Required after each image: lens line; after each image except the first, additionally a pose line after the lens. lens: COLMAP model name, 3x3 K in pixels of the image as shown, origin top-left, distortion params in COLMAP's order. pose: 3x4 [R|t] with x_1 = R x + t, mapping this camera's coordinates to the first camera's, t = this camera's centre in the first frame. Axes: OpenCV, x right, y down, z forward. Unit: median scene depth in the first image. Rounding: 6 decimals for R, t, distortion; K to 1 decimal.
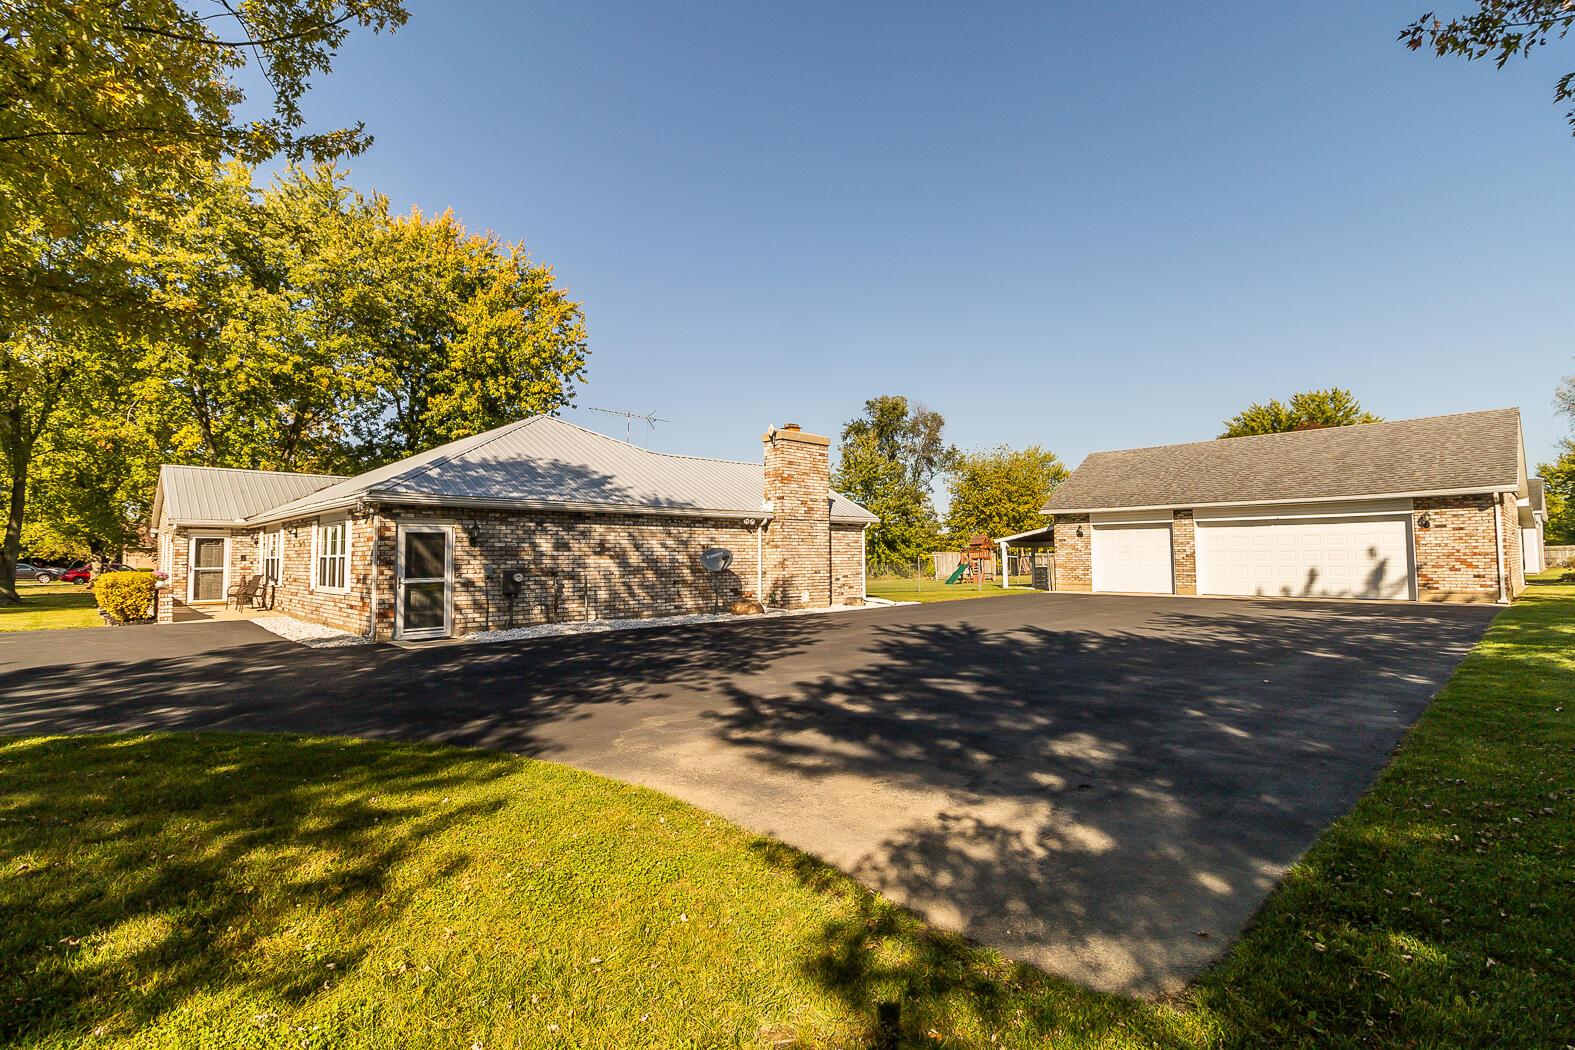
lens RADIAL K [[734.4, 0, 788.1], [0, 734.4, 512.5], [0, 0, 1]] dist [-0.000700, -0.012749]
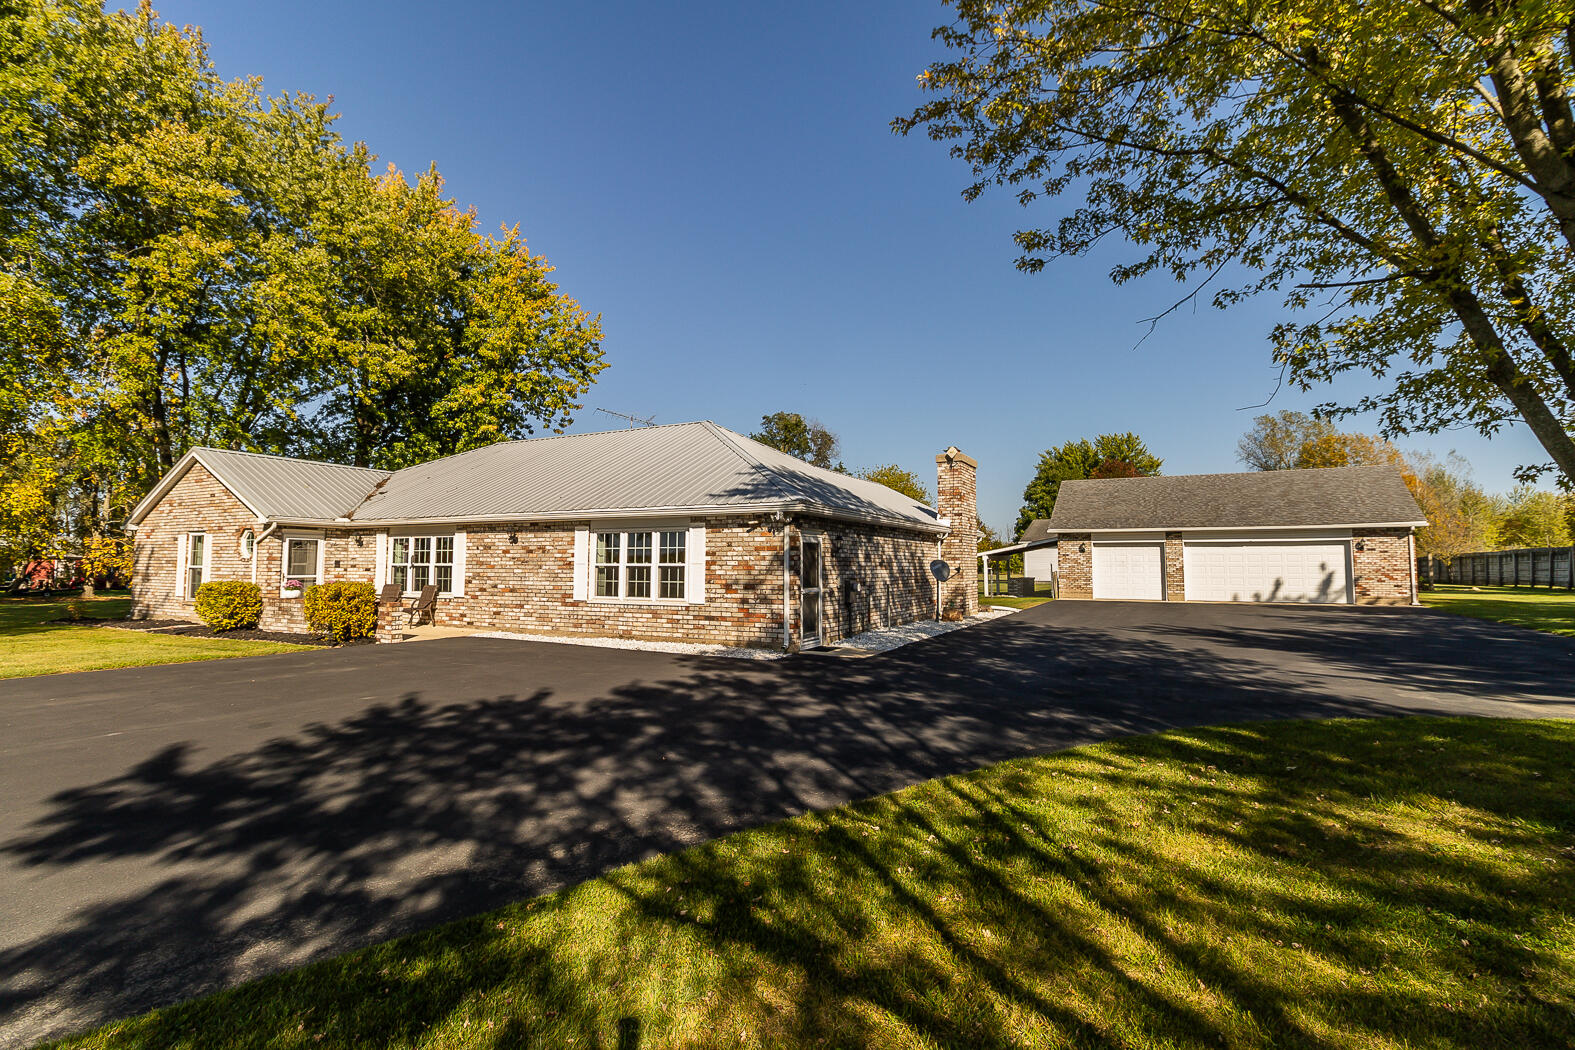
lens RADIAL K [[728.1, 0, 788.7], [0, 728.1, 507.9], [0, 0, 1]] dist [0.000083, -0.013809]
pose [[0.950172, 0.033812, 0.309888, -0.457141], [-0.028033, 0.999340, -0.023083, 0.001964], [-0.310464, 0.013246, 0.950493, 0.030766]]
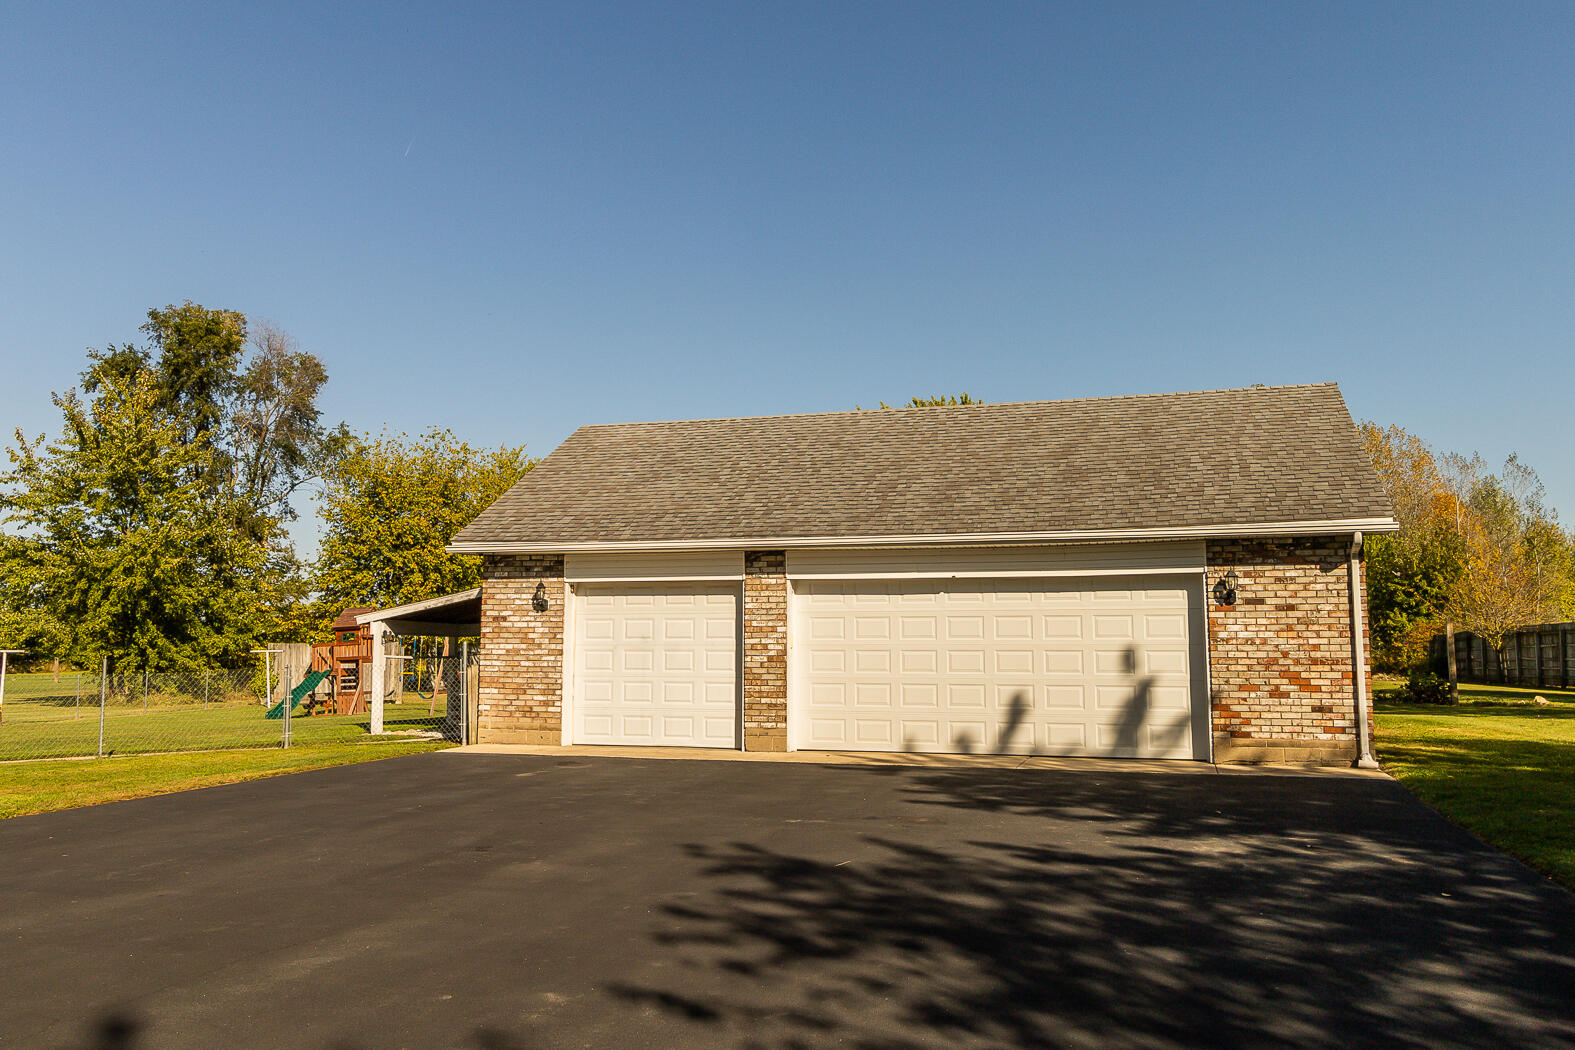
lens RADIAL K [[1232.8, 0, 783.3], [0, 1232.8, 519.5], [0, 0, 1]] dist [0.018433, 0.002389]
pose [[0.864774, 0.059403, 0.498635, 0.183040], [-0.036381, 0.997781, -0.055772, 0.017046], [-0.500842, 0.030089, 0.865016, 0.363351]]
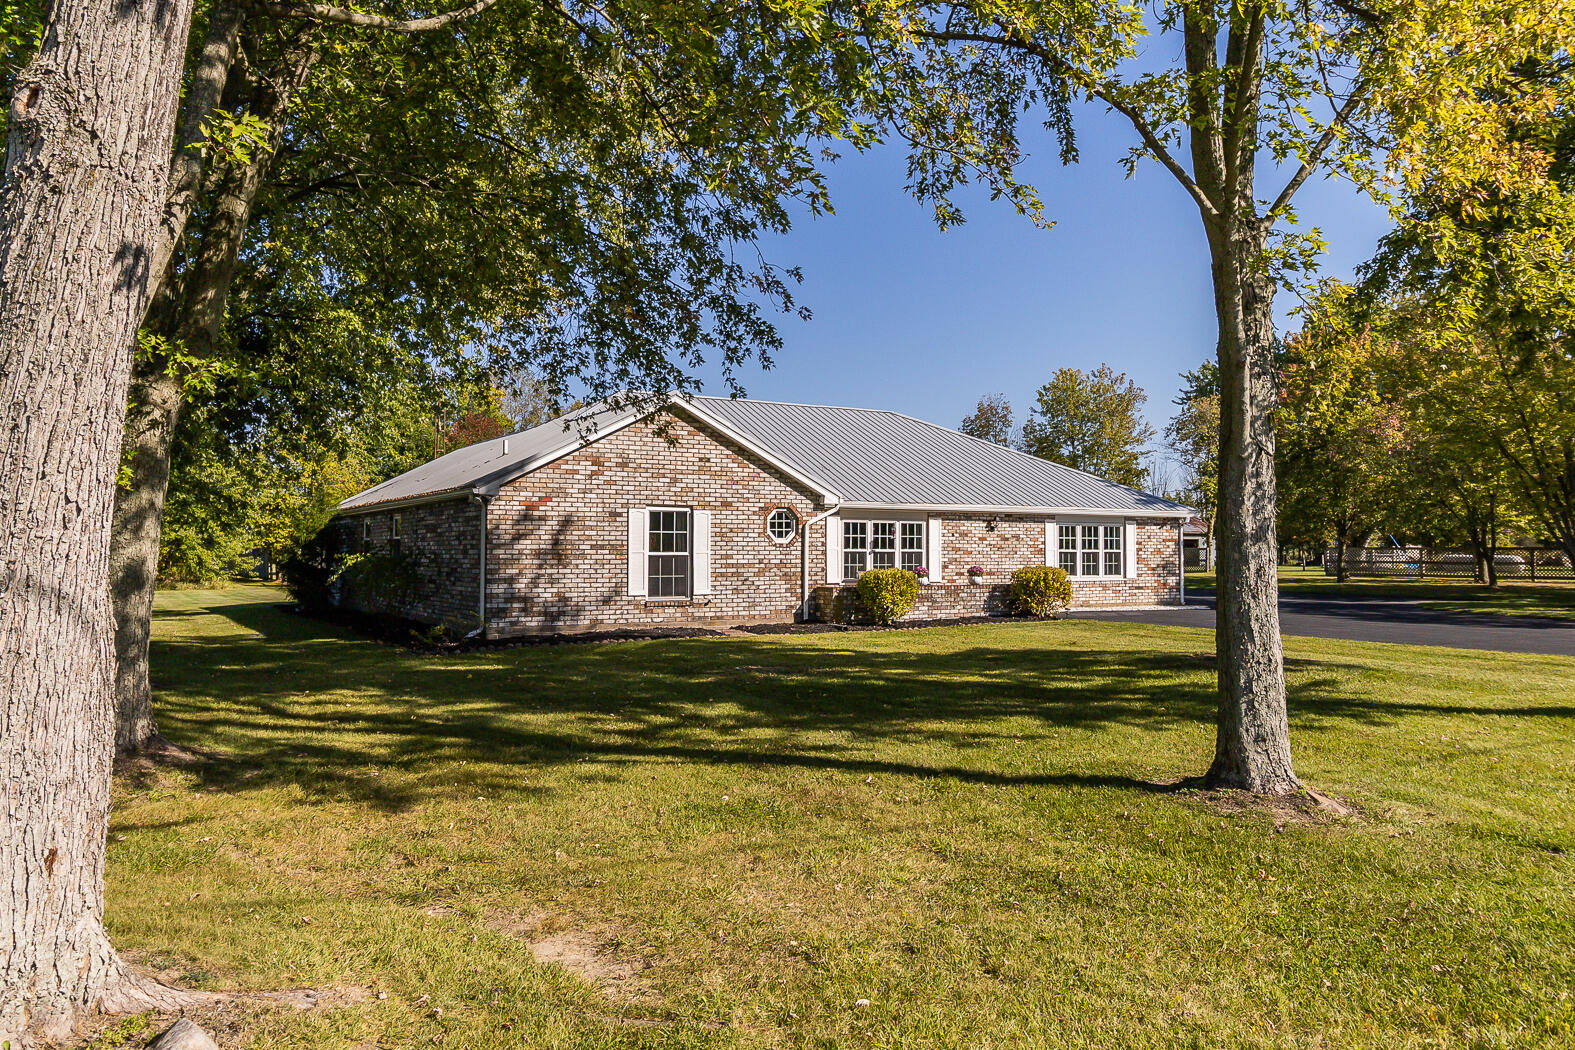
lens RADIAL K [[1183.4, 0, 787.5], [0, 1183.4, 525.0], [0, 0, 1]] dist [0.001213, 0.000034]
pose [[0.229991, 0.030387, 0.972718, -1.686572], [-0.062909, 0.997886, -0.016299, 0.051043], [-0.971157, -0.057444, 0.231417, 0.651835]]
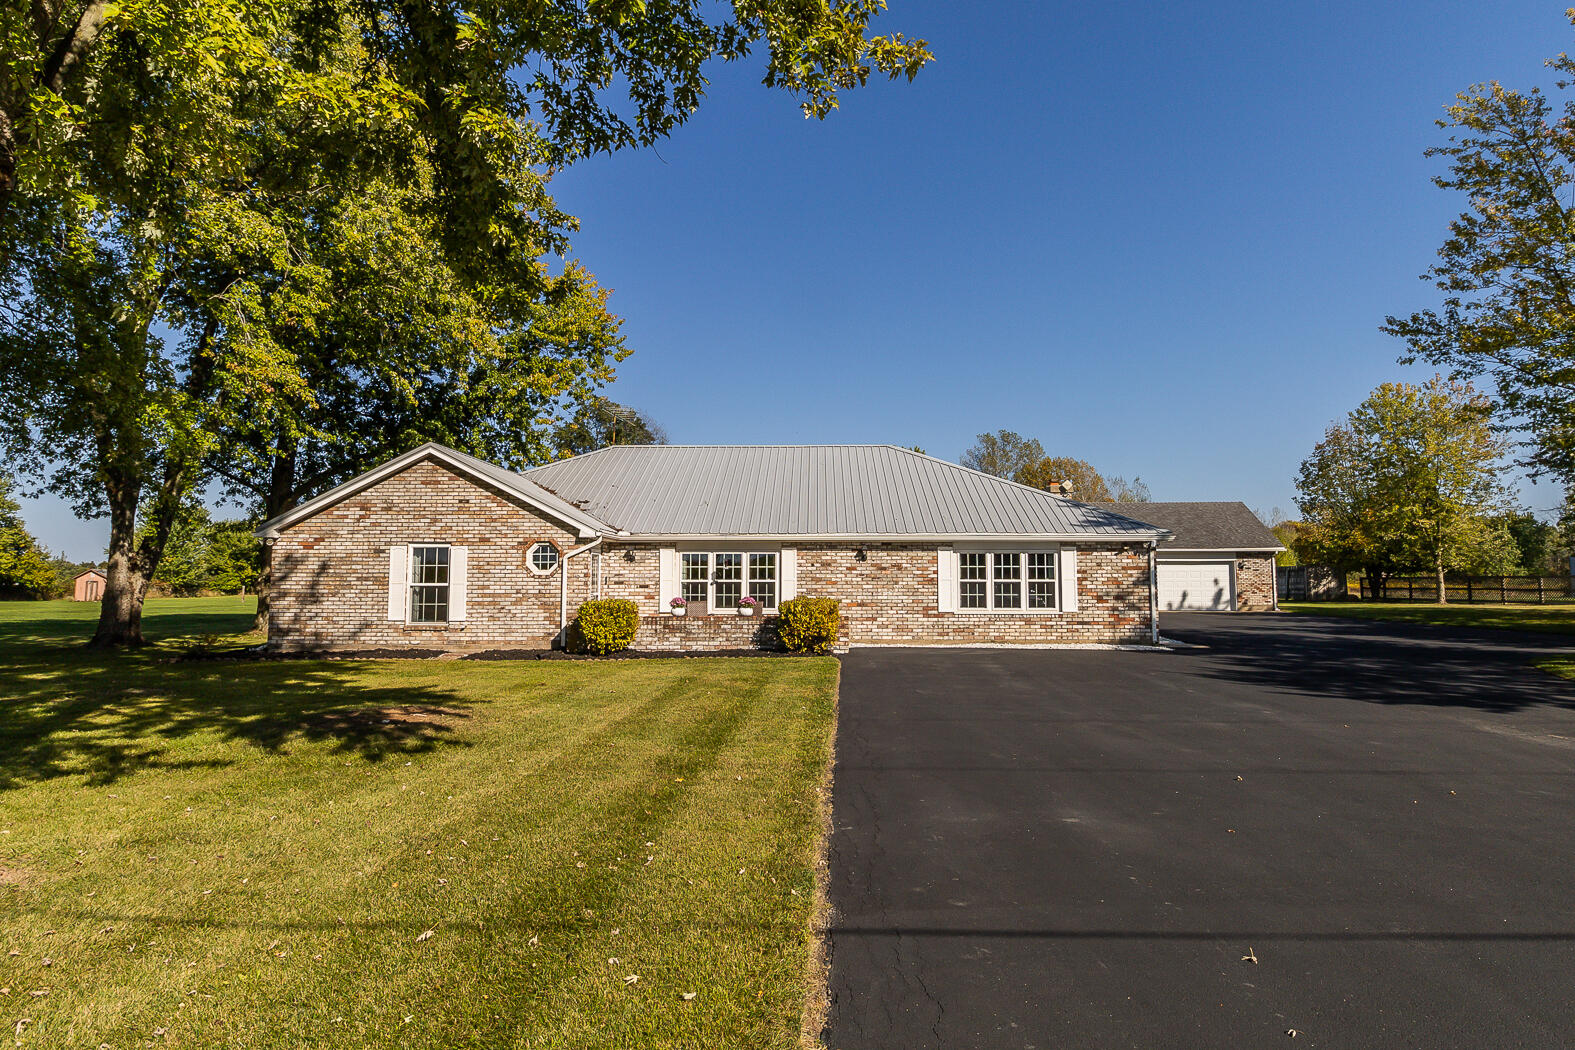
lens RADIAL K [[899.1, 0, 797.0], [0, 899.1, 497.3], [0, 0, 1]] dist [-0.002605, -0.002202]
pose [[0.715620, 0.072477, 0.694719, -1.140665], [-0.047990, 0.997354, -0.054616, 0.014559], [-0.696839, 0.005744, 0.717204, 0.148257]]
